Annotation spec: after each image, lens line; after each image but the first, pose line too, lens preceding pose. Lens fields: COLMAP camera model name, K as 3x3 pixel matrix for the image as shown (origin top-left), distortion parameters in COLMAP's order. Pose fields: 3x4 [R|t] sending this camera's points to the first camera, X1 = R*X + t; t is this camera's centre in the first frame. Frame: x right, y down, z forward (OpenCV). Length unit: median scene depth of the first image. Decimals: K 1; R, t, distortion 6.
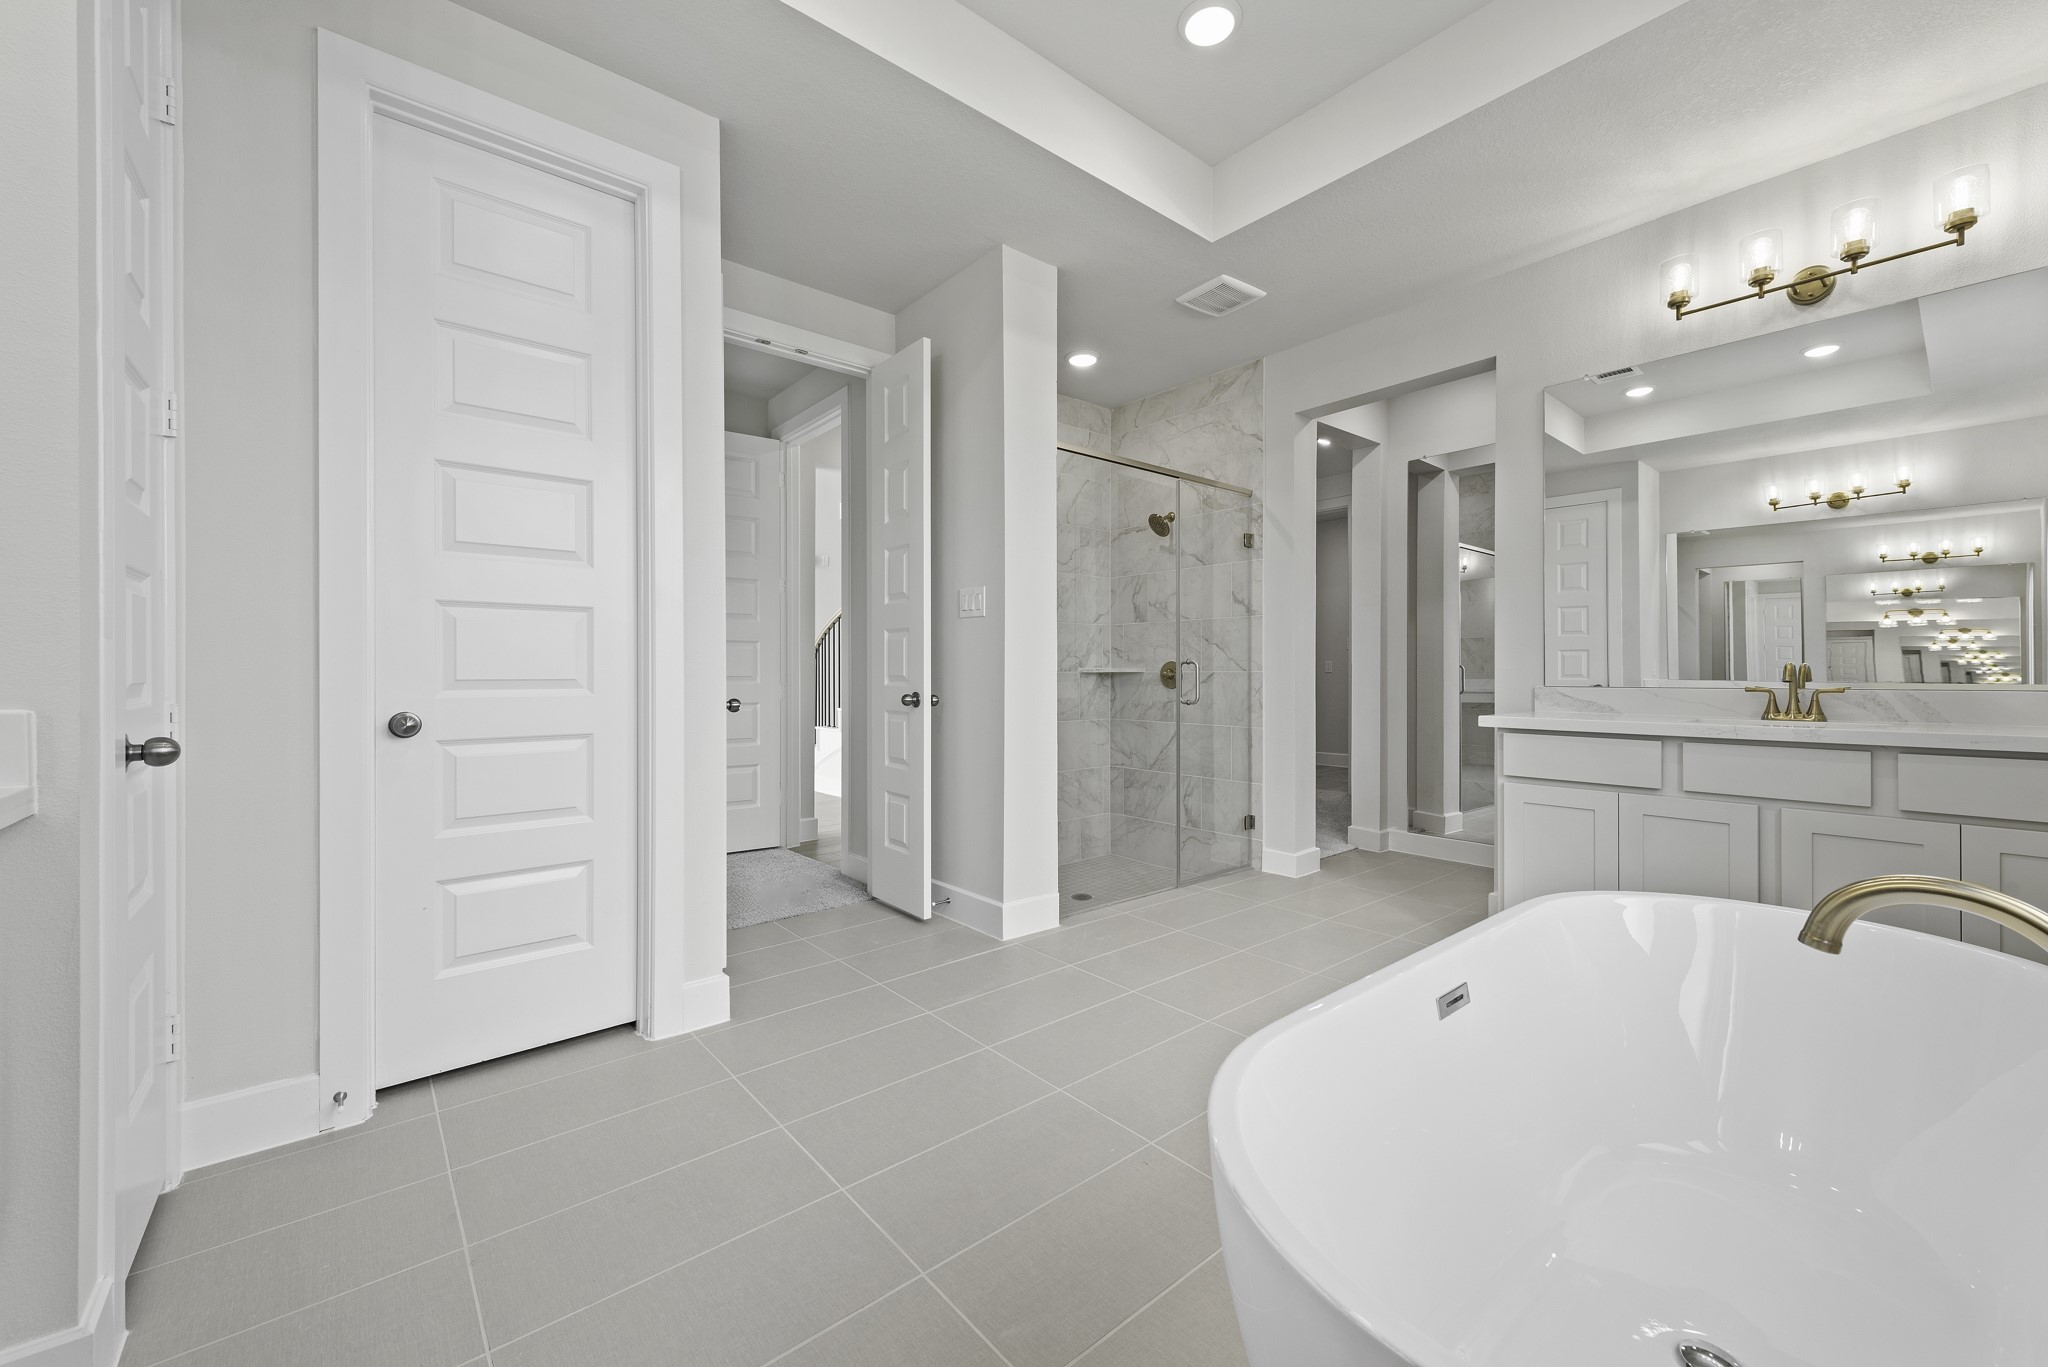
lens RADIAL K [[811.1, 0, 1037.1], [0, 811.1, 677.3], [0, 0, 1]] dist [0.008703, -0.000758]
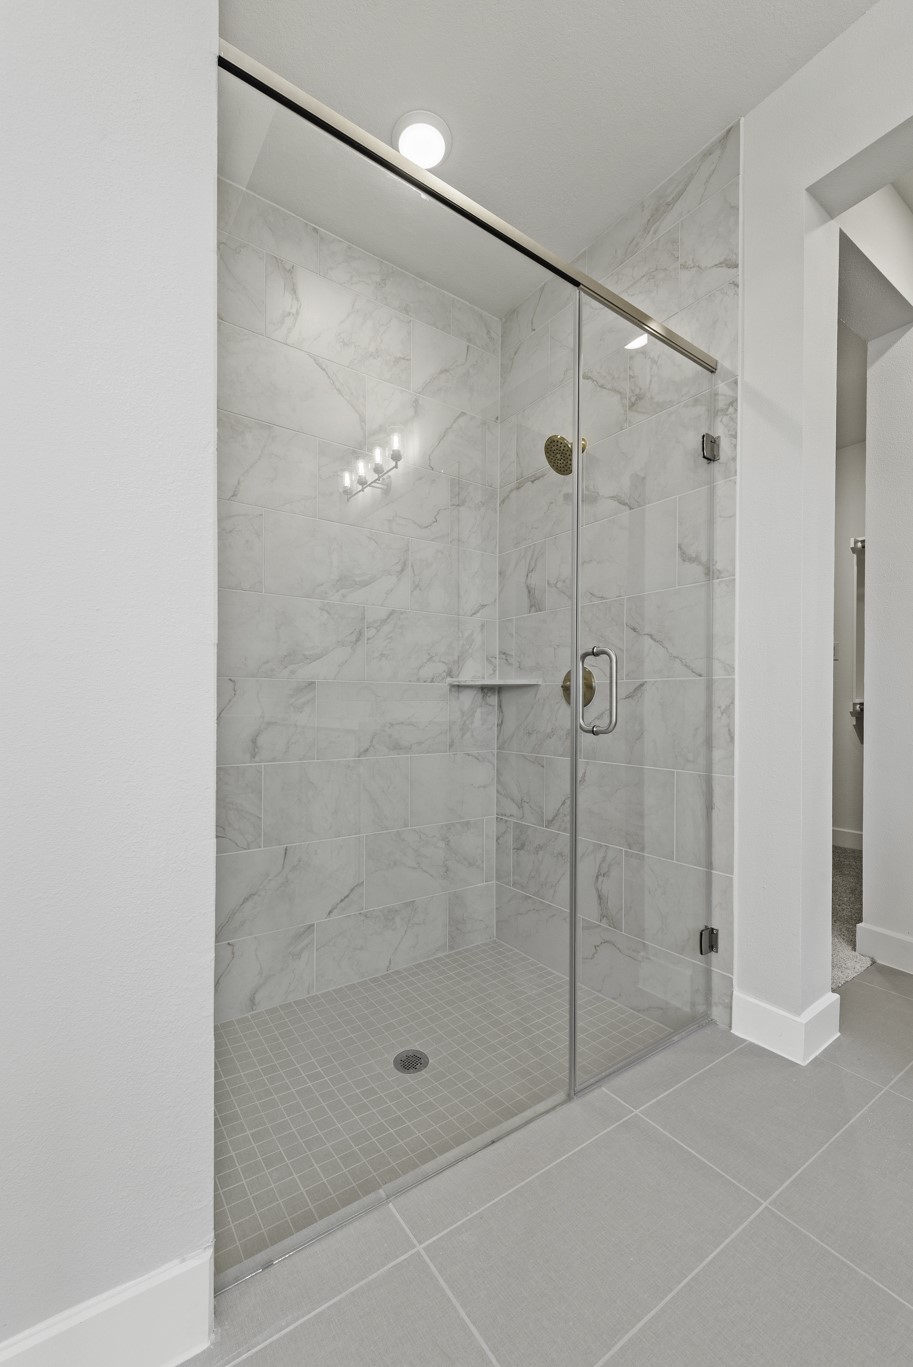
lens RADIAL K [[595.6, 0, 455.0], [0, 595.6, 704.0], [0, 0, 1]] dist [0.009035, -0.001042]
pose [[0.995973, 0.008434, -0.089262, 0.116531], [-0.009082, 0.999935, -0.006864, 0.016200], [0.089198, 0.007647, 0.995985, 0.547512]]
